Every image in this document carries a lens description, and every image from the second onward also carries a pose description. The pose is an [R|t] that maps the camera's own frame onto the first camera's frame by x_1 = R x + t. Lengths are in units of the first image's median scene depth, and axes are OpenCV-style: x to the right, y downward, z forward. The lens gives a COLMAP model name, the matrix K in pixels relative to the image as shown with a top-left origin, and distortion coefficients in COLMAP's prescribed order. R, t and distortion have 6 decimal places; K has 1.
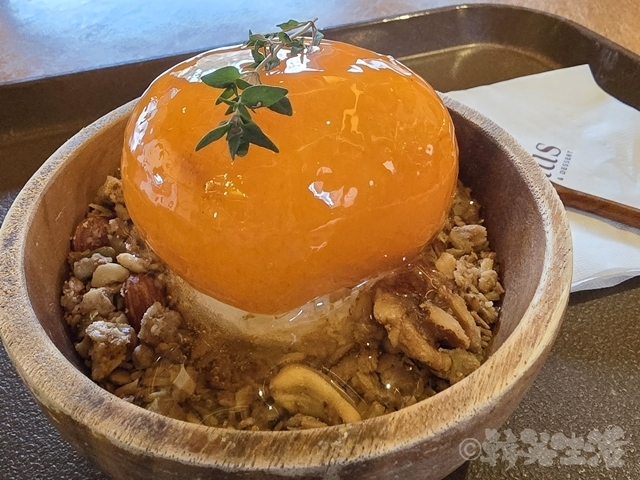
lens RADIAL K [[256.8, 0, 257.0], [0, 256.8, 239.9], [0, 0, 1]] dist [0.001126, -0.000238]
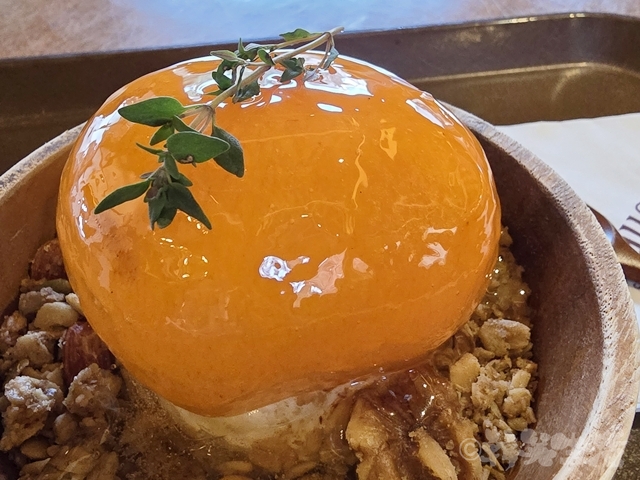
lens RADIAL K [[257.5, 0, 320.0], [0, 257.5, 240.0], [0, 0, 1]] dist [0.001709, 0.000237]
pose [[0.988047, 0.142258, -0.059371, 0.306218], [-0.139561, 0.989080, 0.047360, -0.278224], [0.065460, -0.038508, 0.997112, 0.223248]]
